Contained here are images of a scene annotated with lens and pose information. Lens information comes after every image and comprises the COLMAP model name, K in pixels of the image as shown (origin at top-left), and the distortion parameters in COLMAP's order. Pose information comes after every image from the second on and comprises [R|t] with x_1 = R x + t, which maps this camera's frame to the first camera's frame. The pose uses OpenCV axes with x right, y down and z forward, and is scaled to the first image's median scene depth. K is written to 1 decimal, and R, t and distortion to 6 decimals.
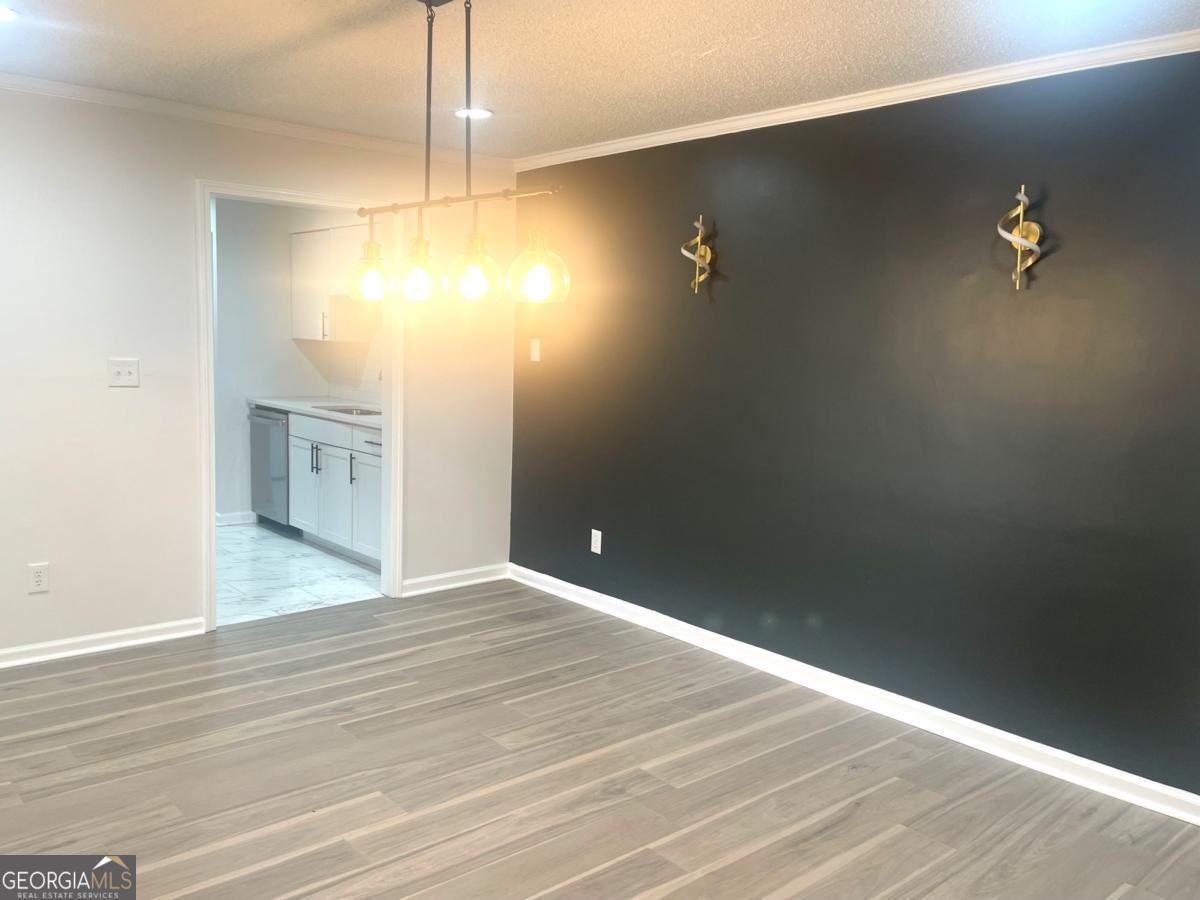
lens RADIAL K [[981.2, 0, 595.4], [0, 981.2, 443.4], [0, 0, 1]] dist [0.034753, -0.002641]
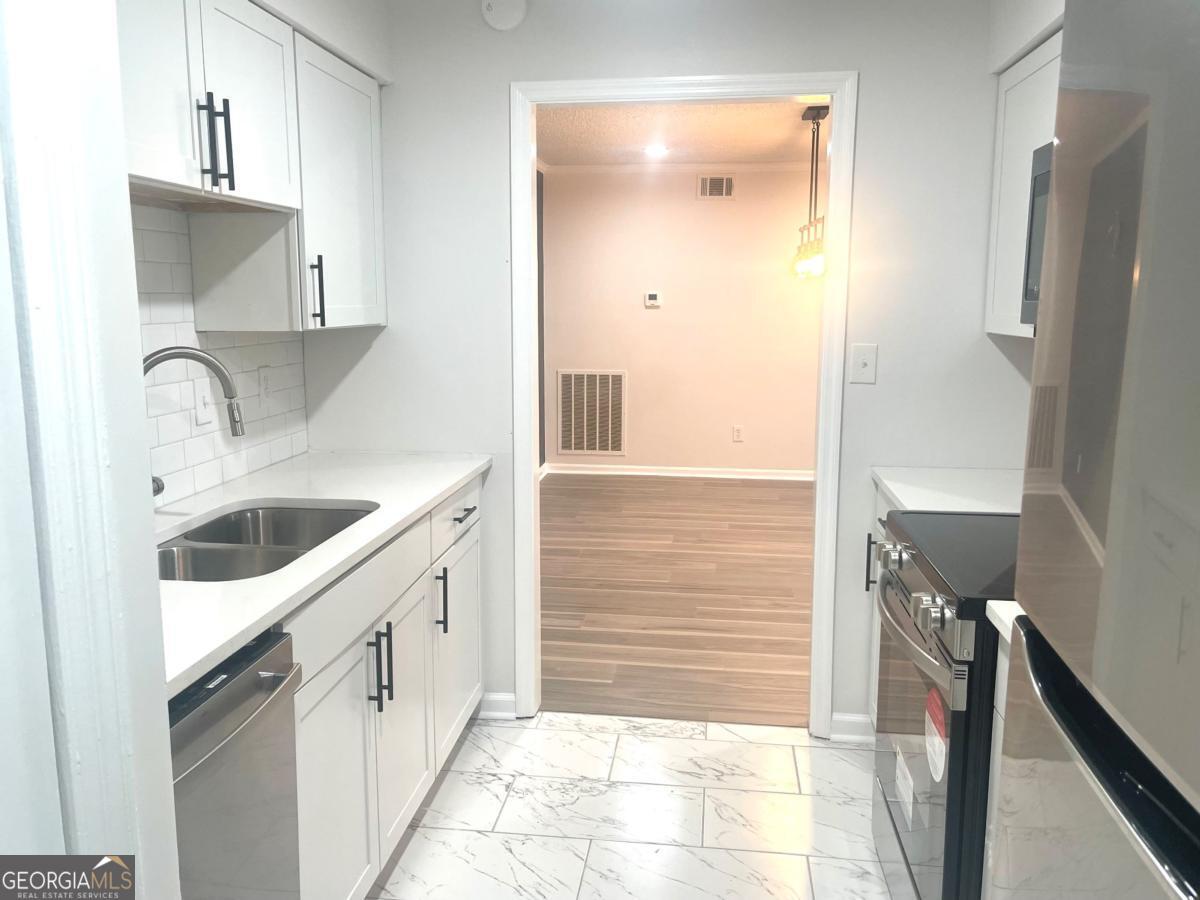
lens RADIAL K [[967.2, 0, 600.0], [0, 967.2, 450.0], [0, 0, 1]] dist [0.061881, -0.000865]
pose [[-0.668181, -0.151121, 0.728489, -0.861375], [0.063123, 0.964108, 0.257896, -0.217123], [-0.741316, 0.218306, -0.634660, 1.698067]]
